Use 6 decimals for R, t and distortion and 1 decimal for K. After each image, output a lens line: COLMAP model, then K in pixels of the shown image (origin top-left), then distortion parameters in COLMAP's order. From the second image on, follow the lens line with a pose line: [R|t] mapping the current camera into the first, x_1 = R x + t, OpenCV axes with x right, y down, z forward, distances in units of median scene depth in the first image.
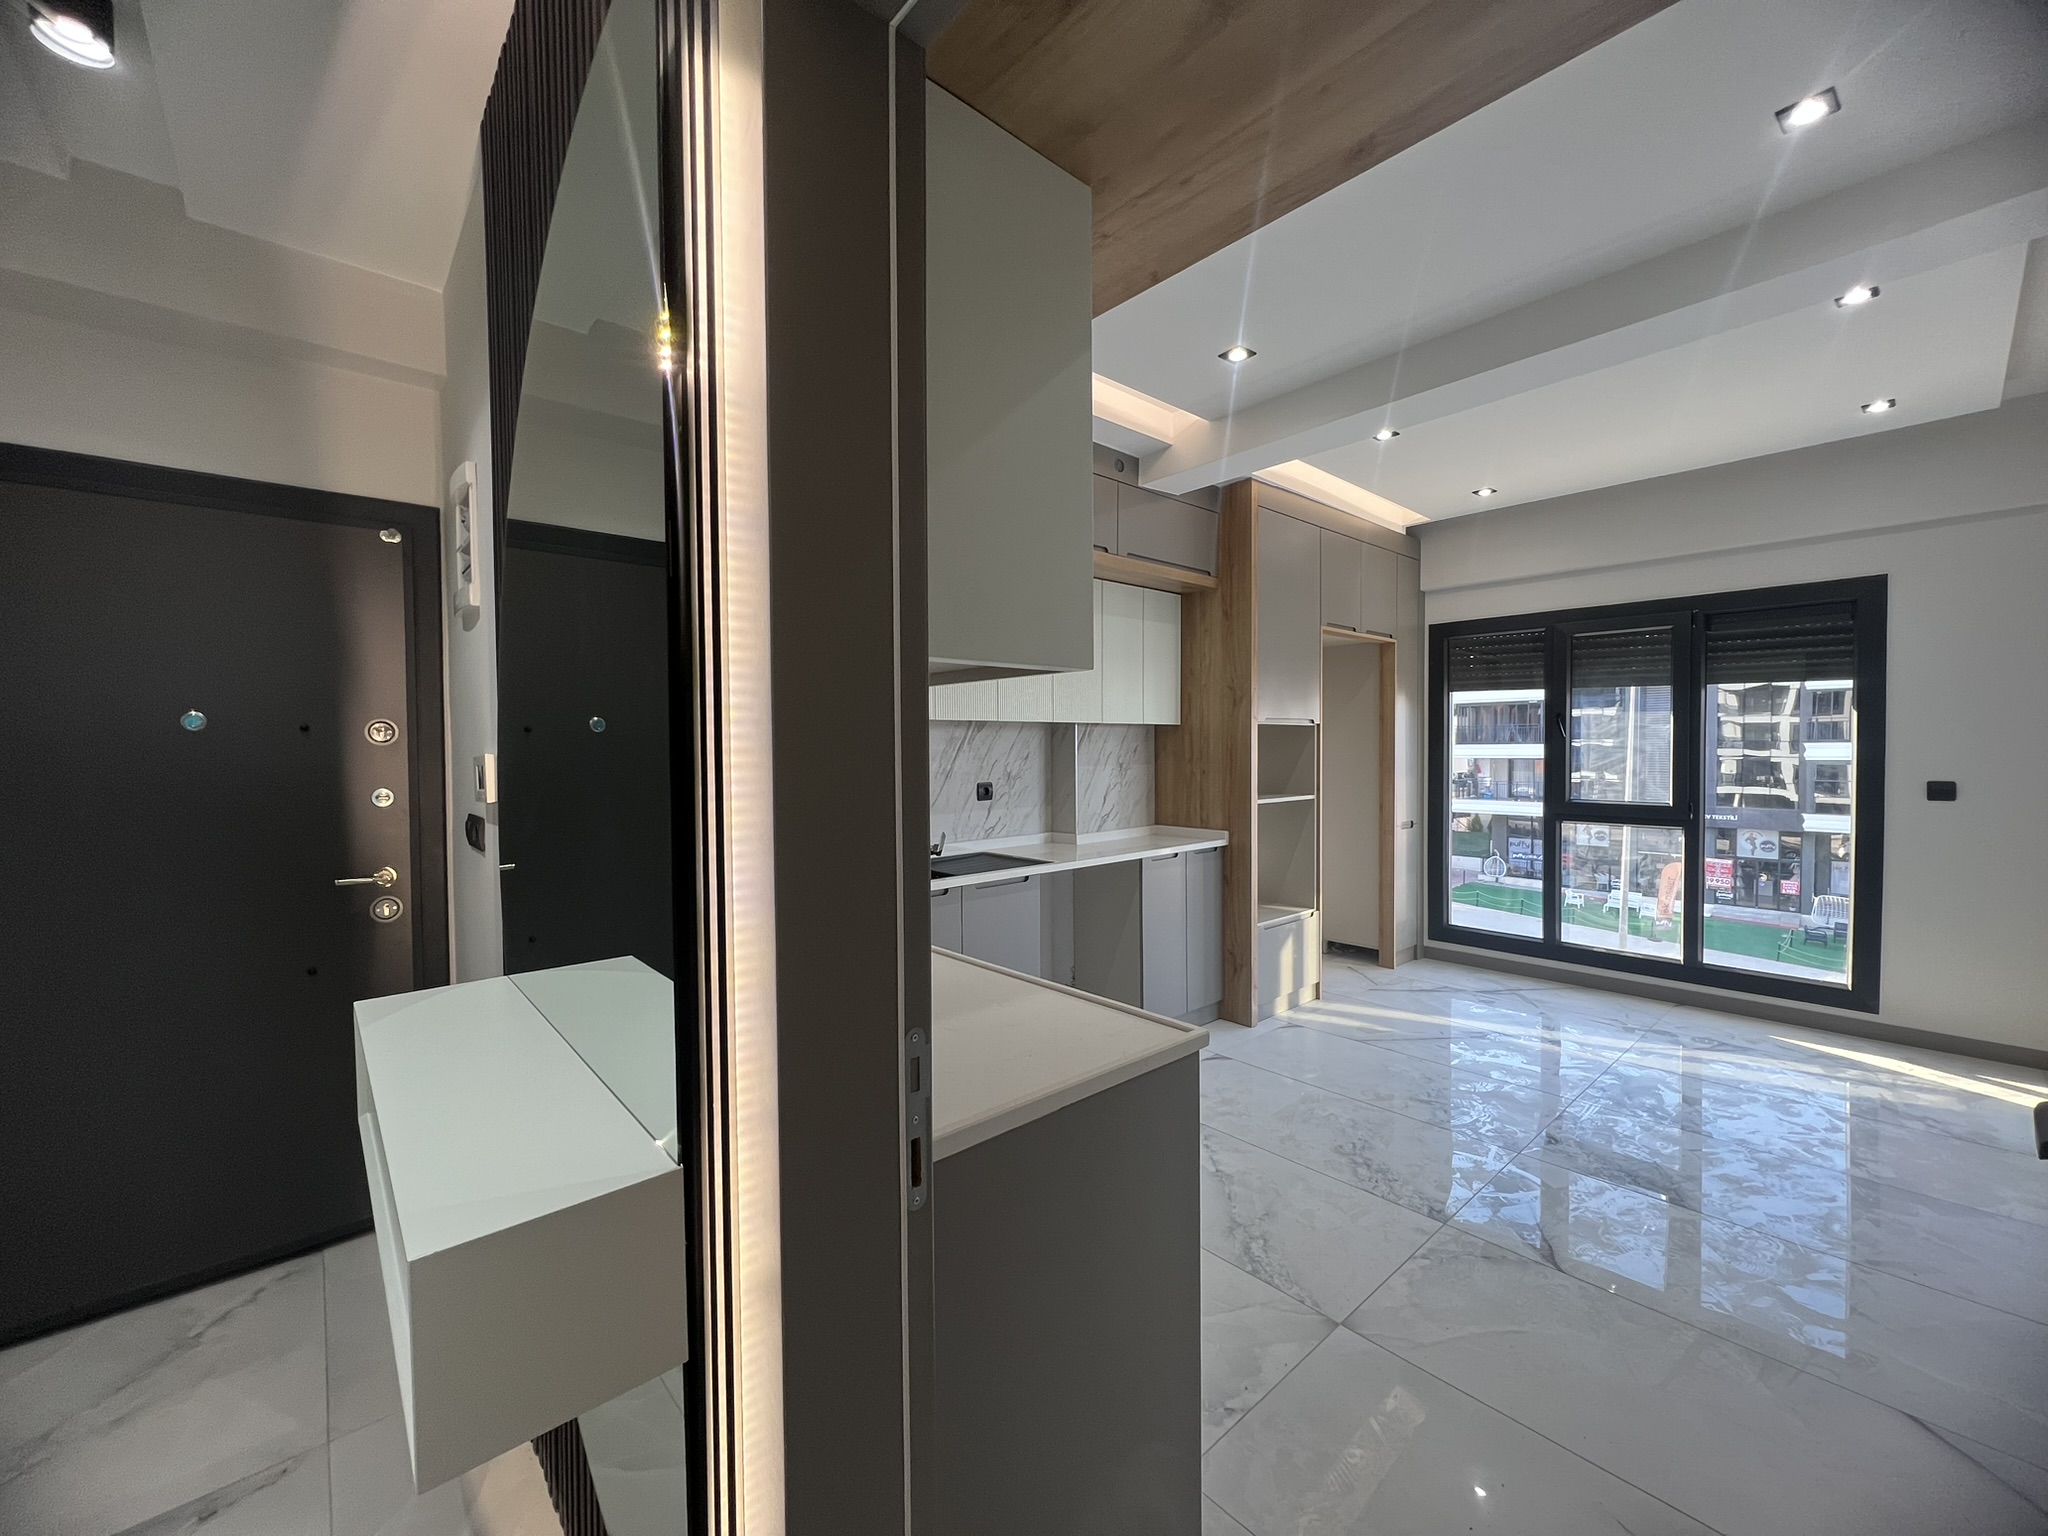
lens RADIAL K [[815.8, 0, 1019.6], [0, 815.8, 767.6], [0, 0, 1]] dist [-0.001642, 0.000136]
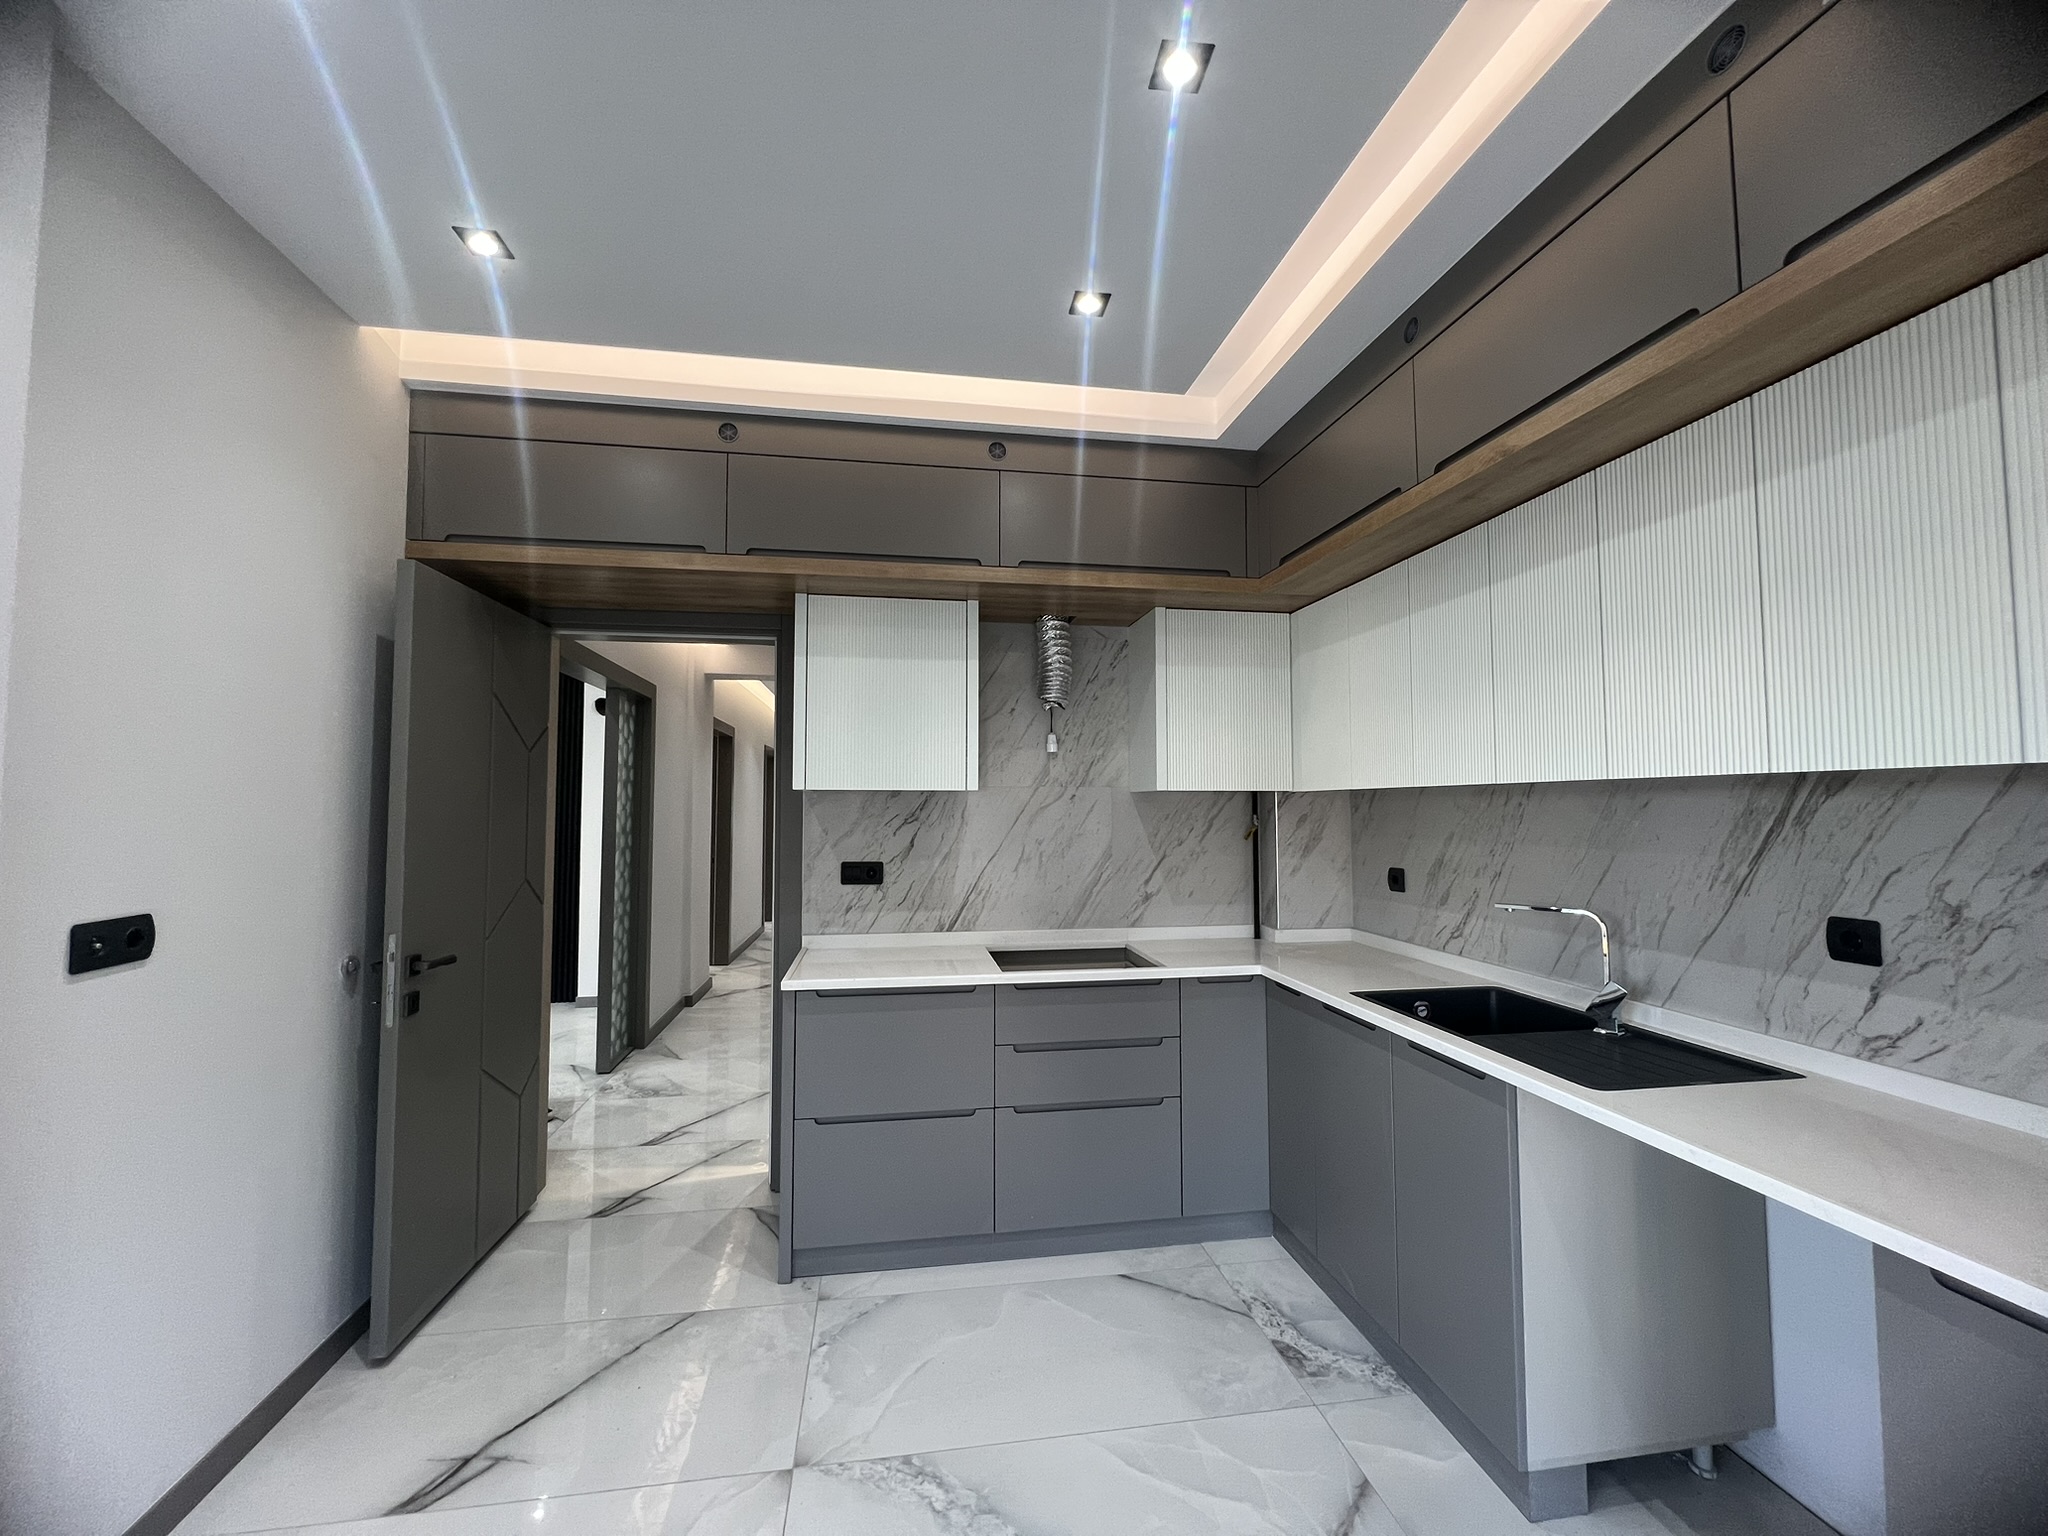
lens RADIAL K [[815.8, 0, 1019.6], [0, 815.8, 767.6], [0, 0, 1]] dist [-0.001642, 0.000136]
pose [[-0.530766, -0.037130, -0.846704, 0.967807], [-0.022739, 0.999304, -0.029567, -0.066240], [0.847213, 0.003560, -0.531241, 1.553099]]
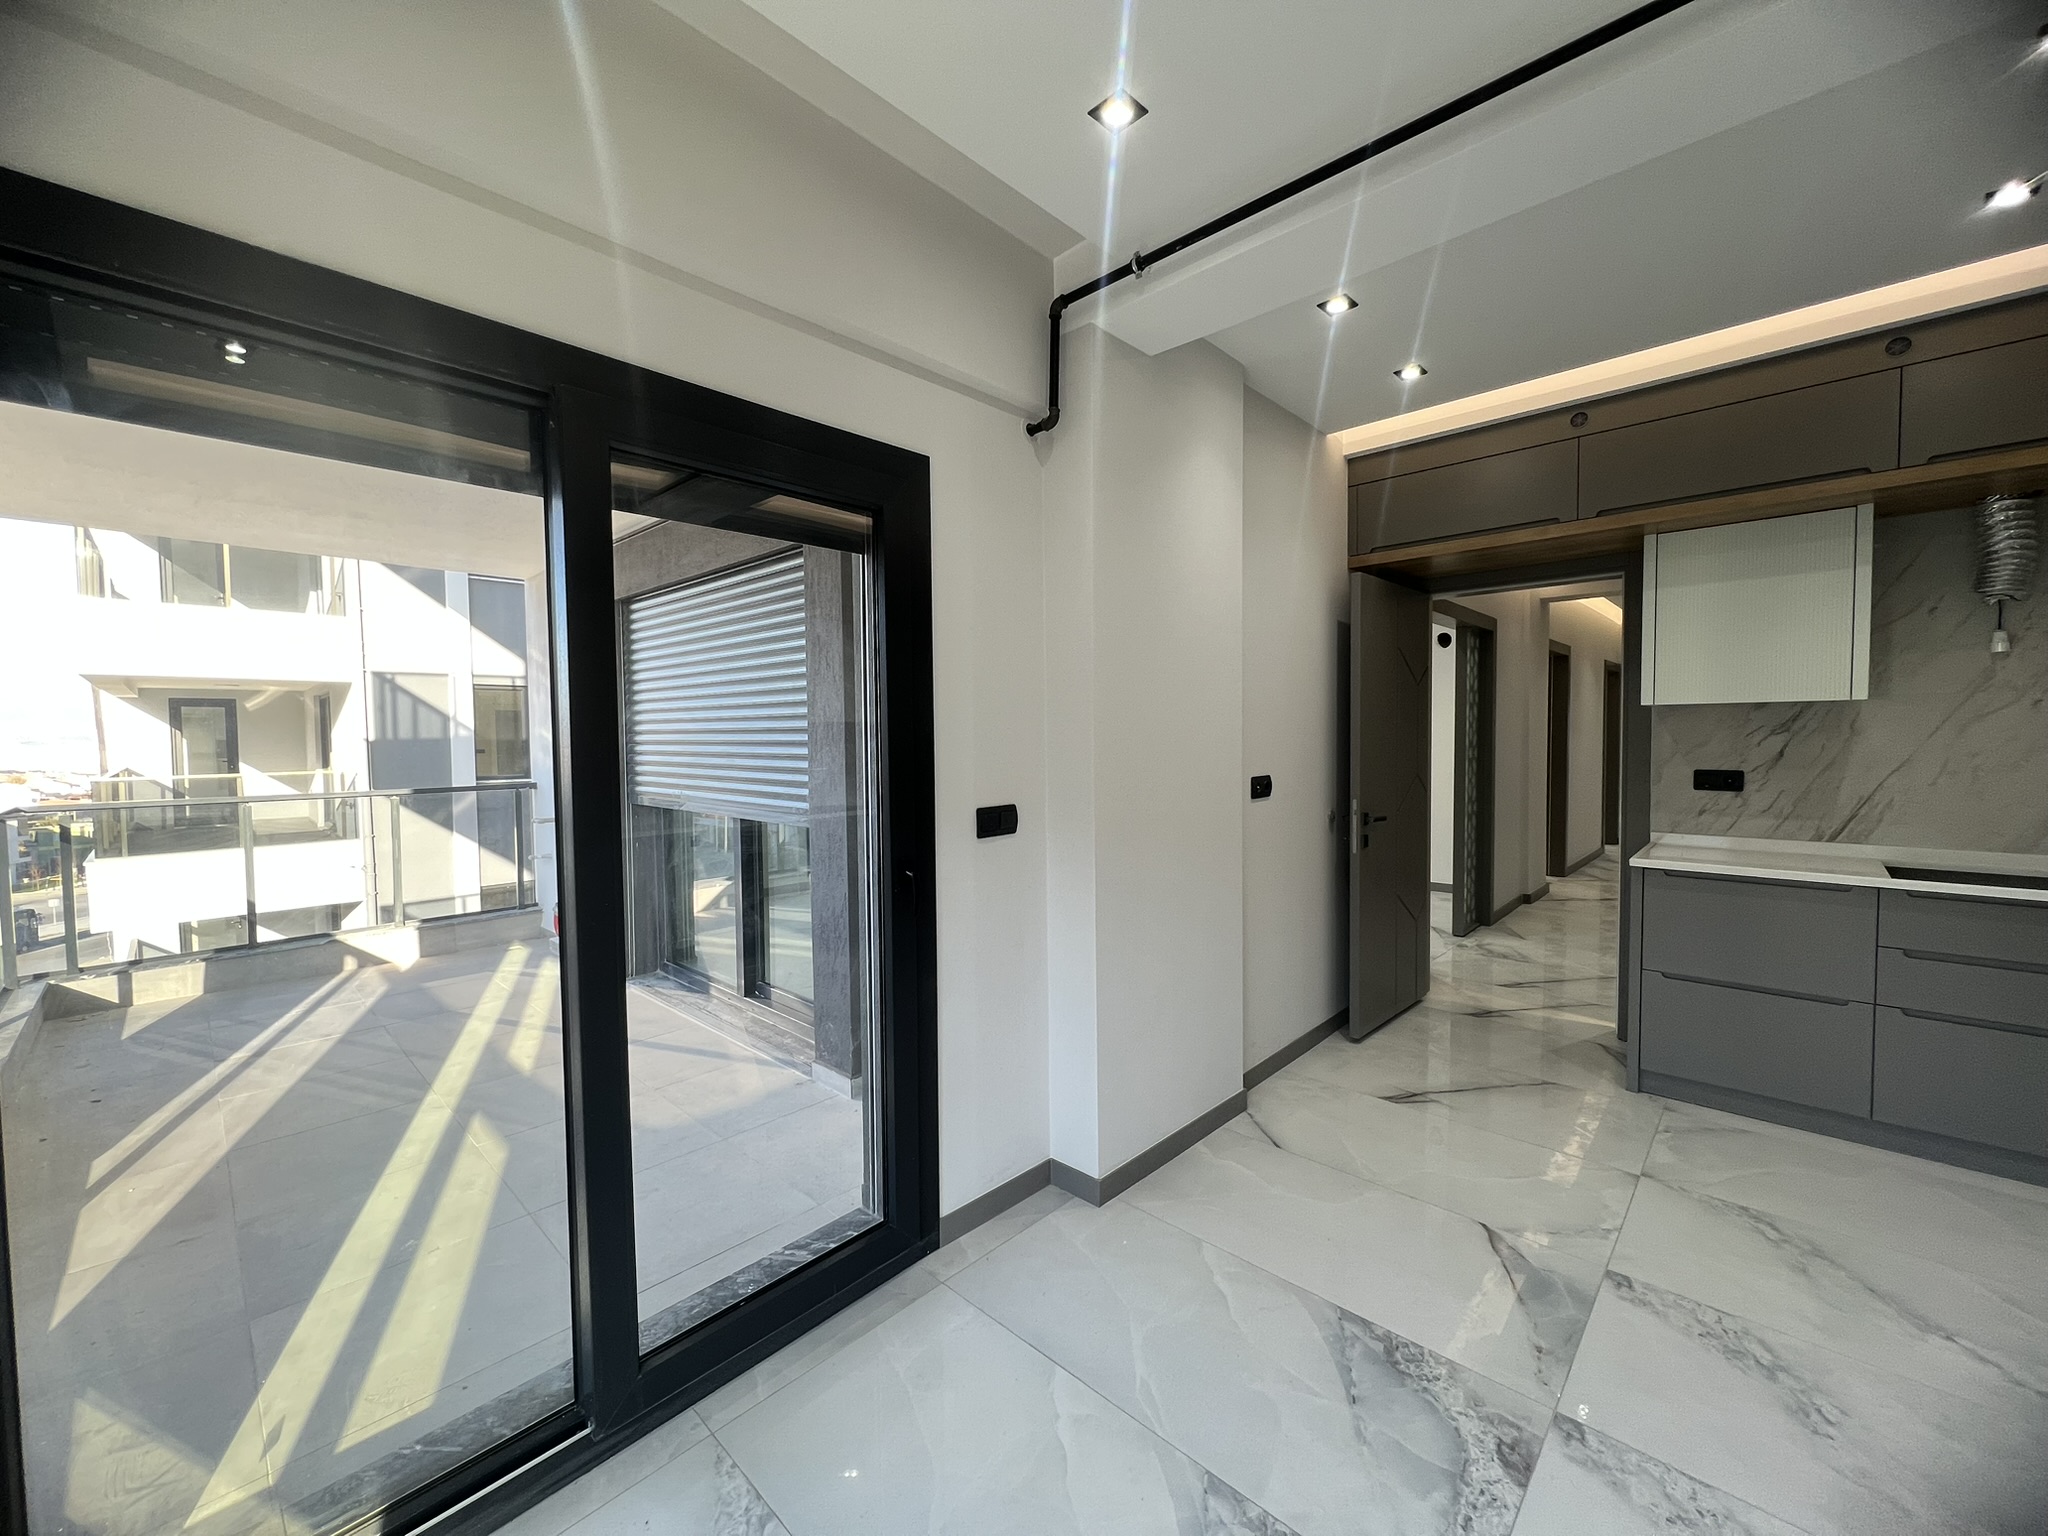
lens RADIAL K [[815.8, 0, 1019.6], [0, 815.8, 767.6], [0, 0, 1]] dist [-0.001642, 0.000136]
pose [[-0.995790, 0.019141, -0.089639, 1.367207], [0.012837, 0.997437, 0.070384, -0.067403], [0.090757, 0.068937, -0.993484, 1.987236]]
